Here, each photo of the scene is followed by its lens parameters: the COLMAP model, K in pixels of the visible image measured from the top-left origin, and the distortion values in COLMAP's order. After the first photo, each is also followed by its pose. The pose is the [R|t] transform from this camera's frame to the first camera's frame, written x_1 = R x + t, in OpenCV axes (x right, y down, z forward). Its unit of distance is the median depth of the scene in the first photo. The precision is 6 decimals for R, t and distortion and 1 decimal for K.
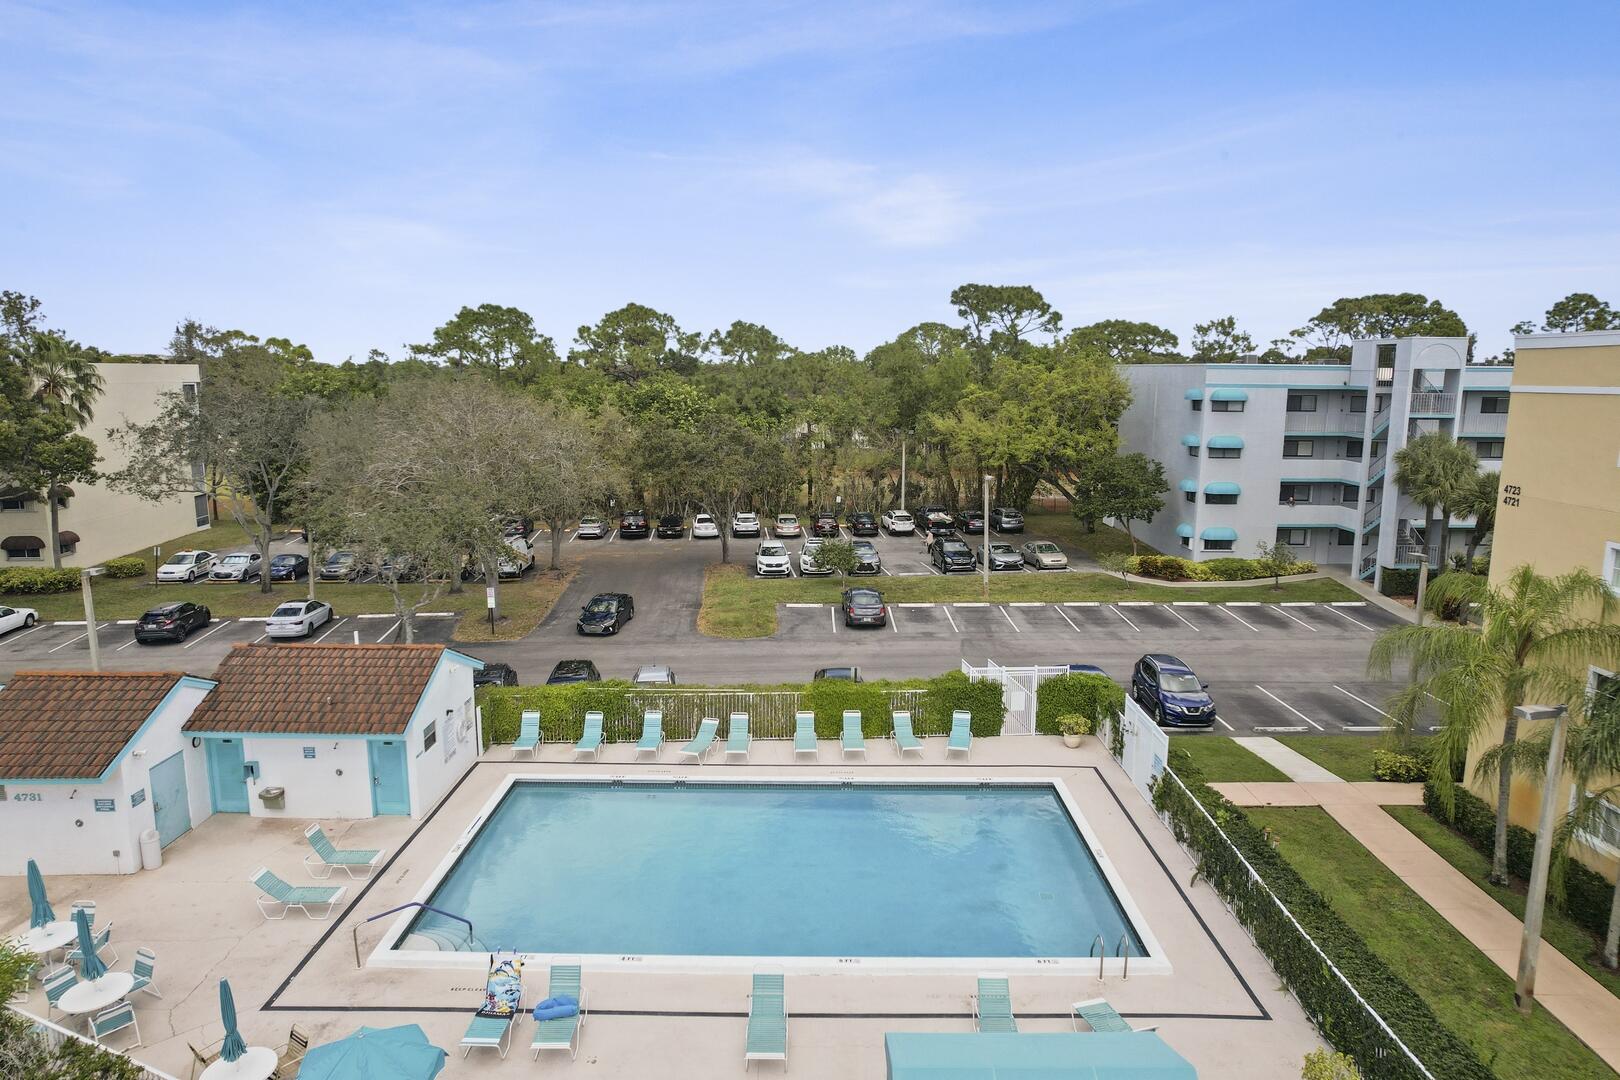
lens RADIAL K [[1022.5, 0, 811.7], [0, 1022.5, 546.8], [0, 0, 1]] dist [-0.057826, 0.009380]
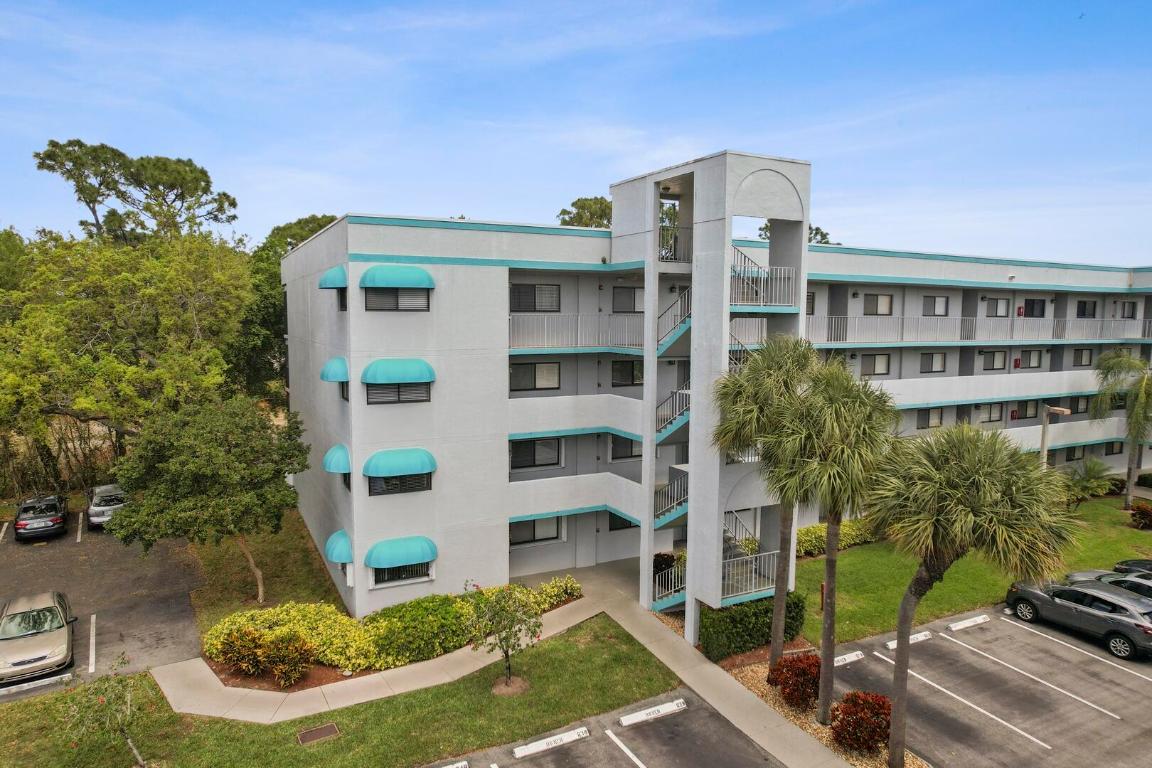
lens RADIAL K [[727.1, 0, 578.1], [0, 727.1, 383.7], [0, 0, 1]] dist [-0.057826, 0.009380]
pose [[0.887082, -0.043341, 0.459573, 0.323288], [0.076981, 0.995531, -0.054707, -0.071008], [-0.455147, 0.083908, 0.886454, 0.642695]]
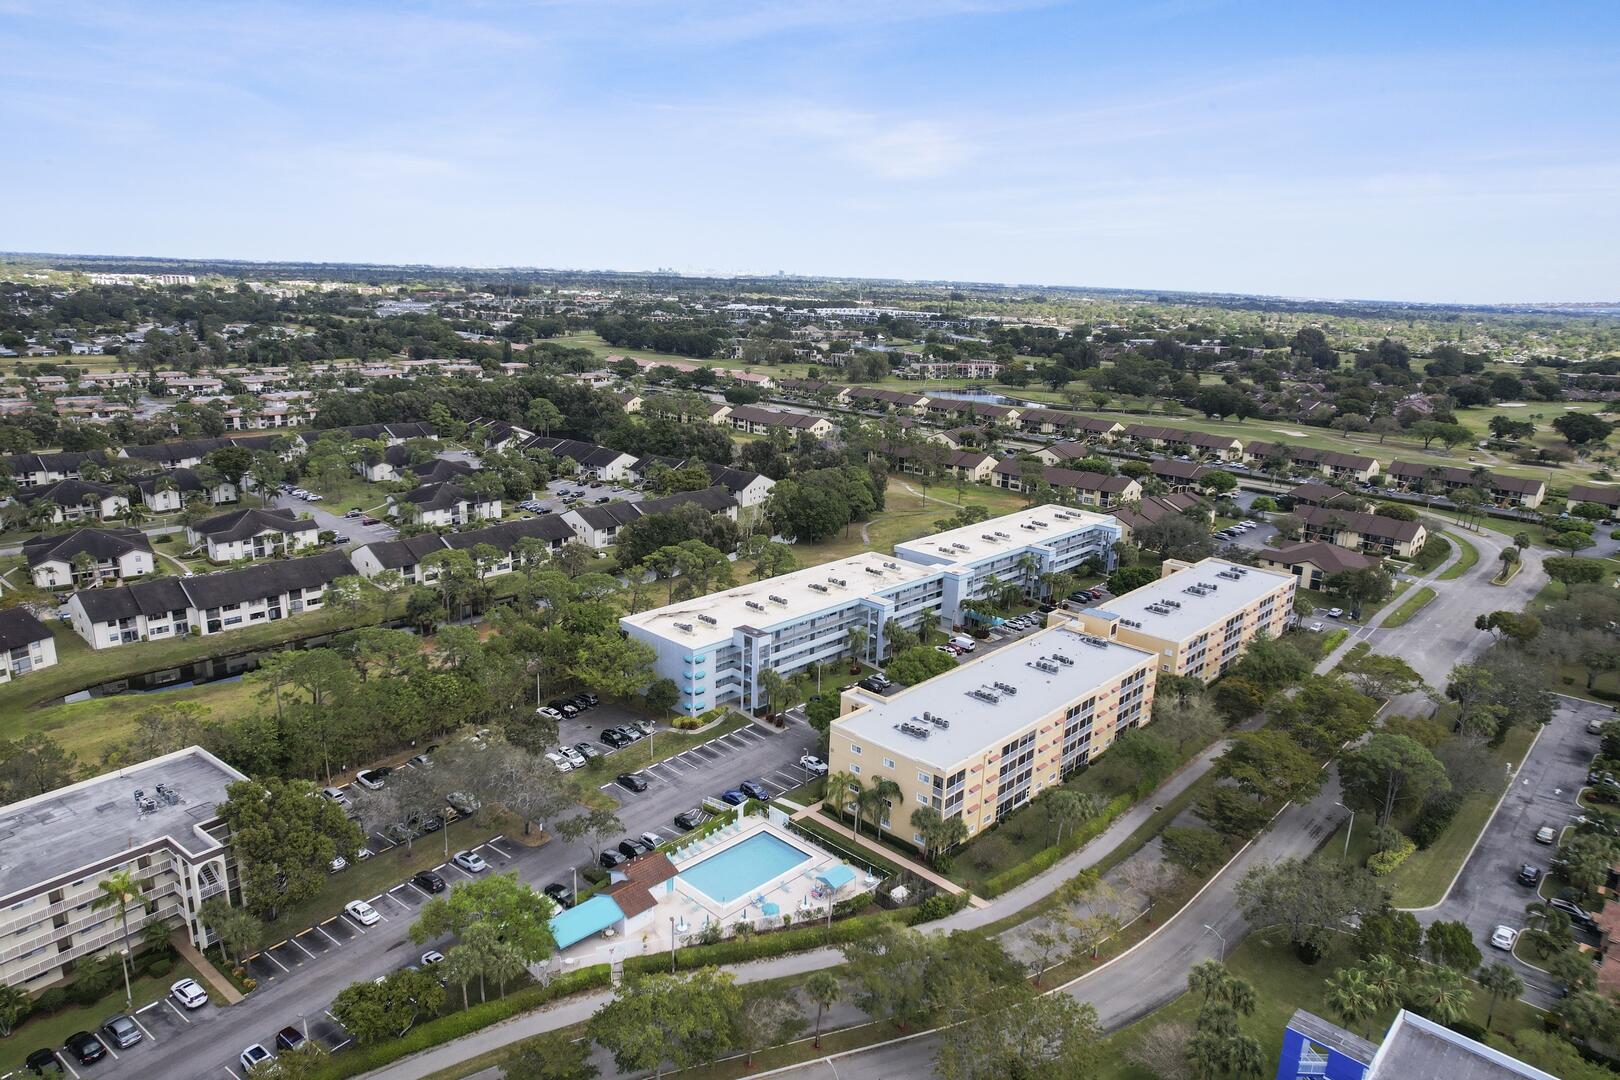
lens RADIAL K [[1022.5, 0, 809.5], [0, 1022.5, 539.8], [0, 0, 1]] dist [-0.057826, 0.009380]
pose [[0.680523, -0.163682, 0.714210, -1.327730], [0.090878, 0.986058, 0.139392, -0.829566], [-0.727069, -0.029953, 0.685911, -1.126772]]
